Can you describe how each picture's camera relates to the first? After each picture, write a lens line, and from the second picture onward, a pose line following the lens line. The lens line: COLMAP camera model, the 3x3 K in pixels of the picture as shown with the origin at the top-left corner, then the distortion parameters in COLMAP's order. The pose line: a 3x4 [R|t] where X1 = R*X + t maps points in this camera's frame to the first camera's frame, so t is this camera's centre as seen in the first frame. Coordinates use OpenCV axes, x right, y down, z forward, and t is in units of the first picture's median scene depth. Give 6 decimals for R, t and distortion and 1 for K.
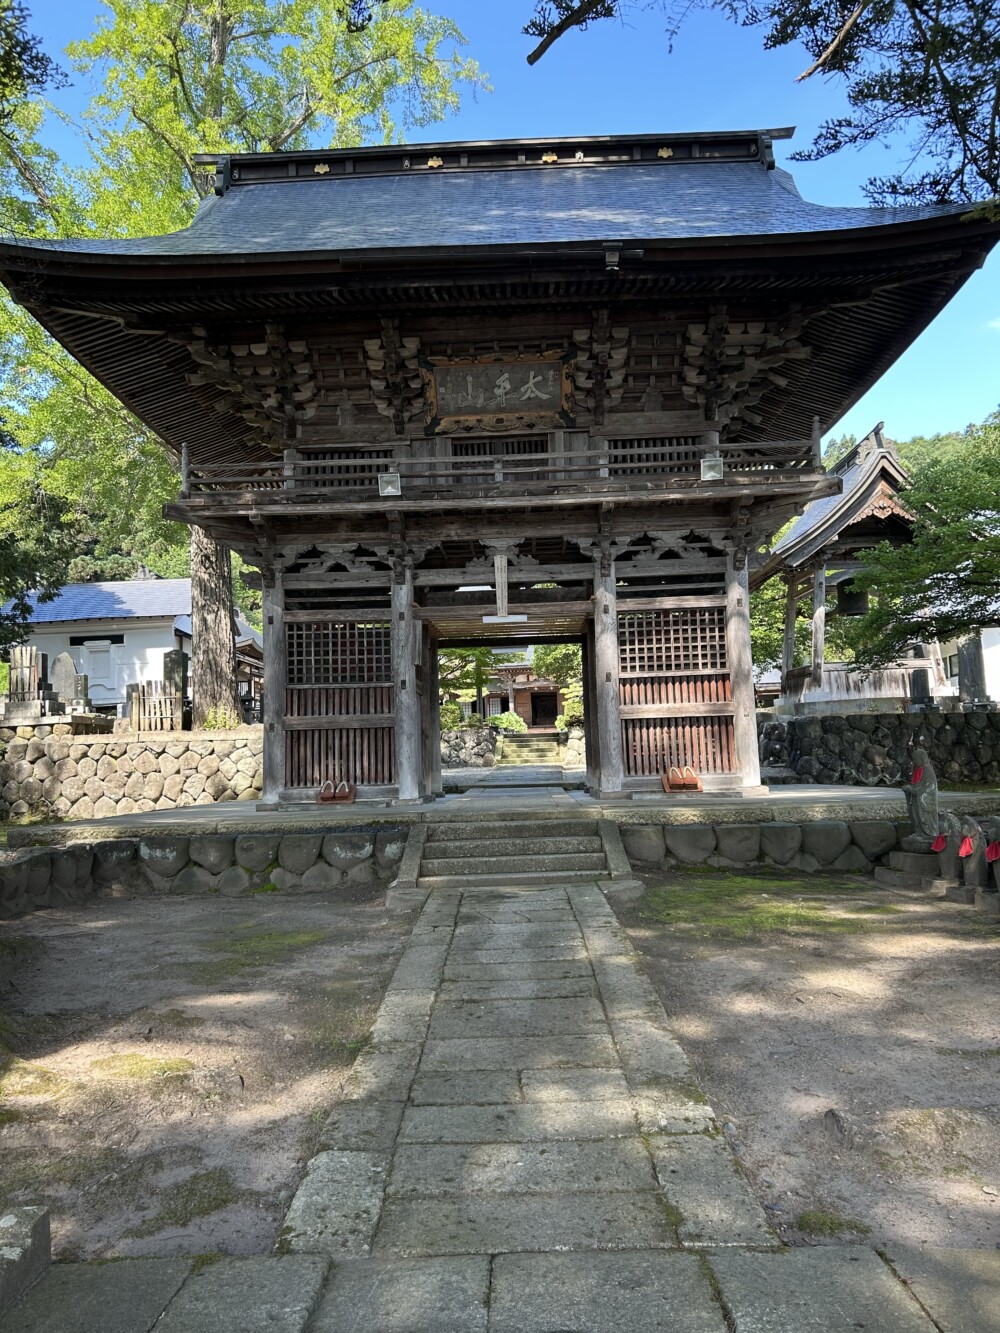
lens RADIAL K [[991.2, 0, 500.0], [0, 991.2, 666.5], [0, 0, 1]] dist [0.007961, -0.023166]
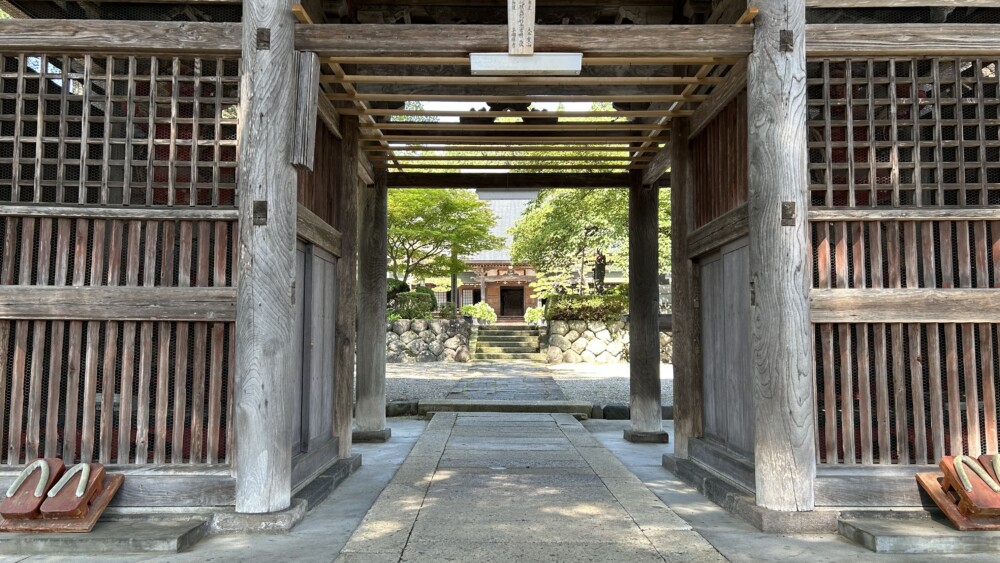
lens RADIAL K [[754.1, 0, 500.0], [0, 754.1, 281.5], [0, 0, 1]] dist [-0.005280, -0.002061]
pose [[0.998471, 0.038287, 0.039875, -0.014661], [-0.038933, 0.999121, 0.015563, 0.036124], [-0.039244, -0.017092, 0.999083, 0.692415]]
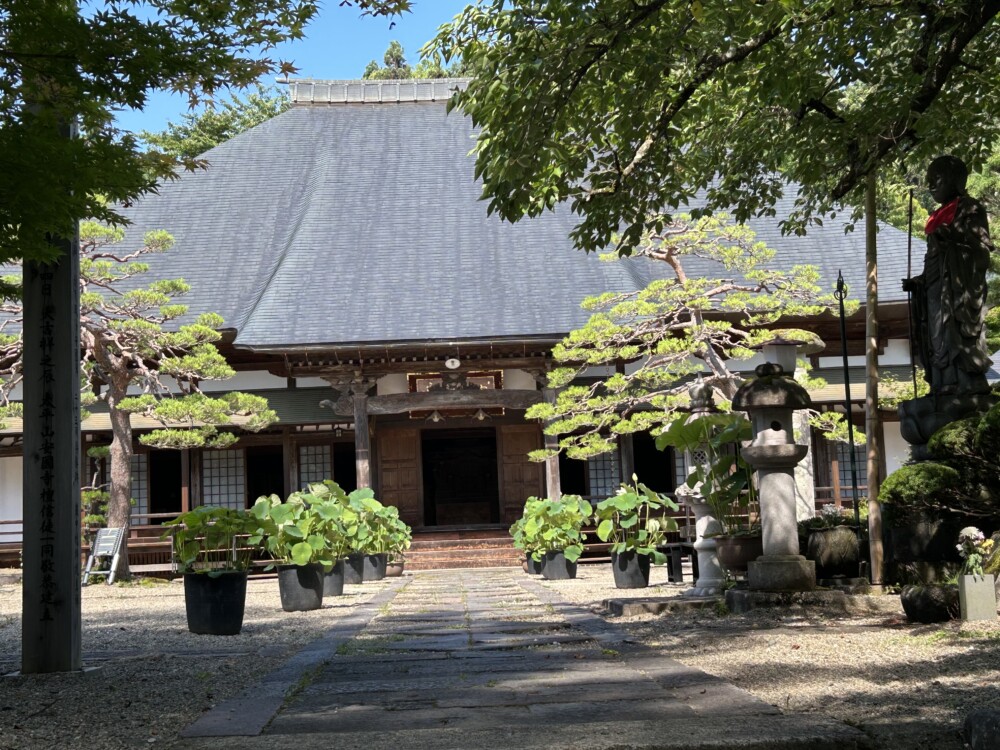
lens RADIAL K [[1494.7, 0, 500.0], [0, 1494.7, 375.0], [0, 0, 1]] dist [0.000008, -0.000241]
pose [[0.994879, 0.006876, 0.100841, 0.027917], [-0.003249, 0.999343, -0.036086, 0.116937], [-0.101022, 0.035574, 0.994248, 2.166181]]
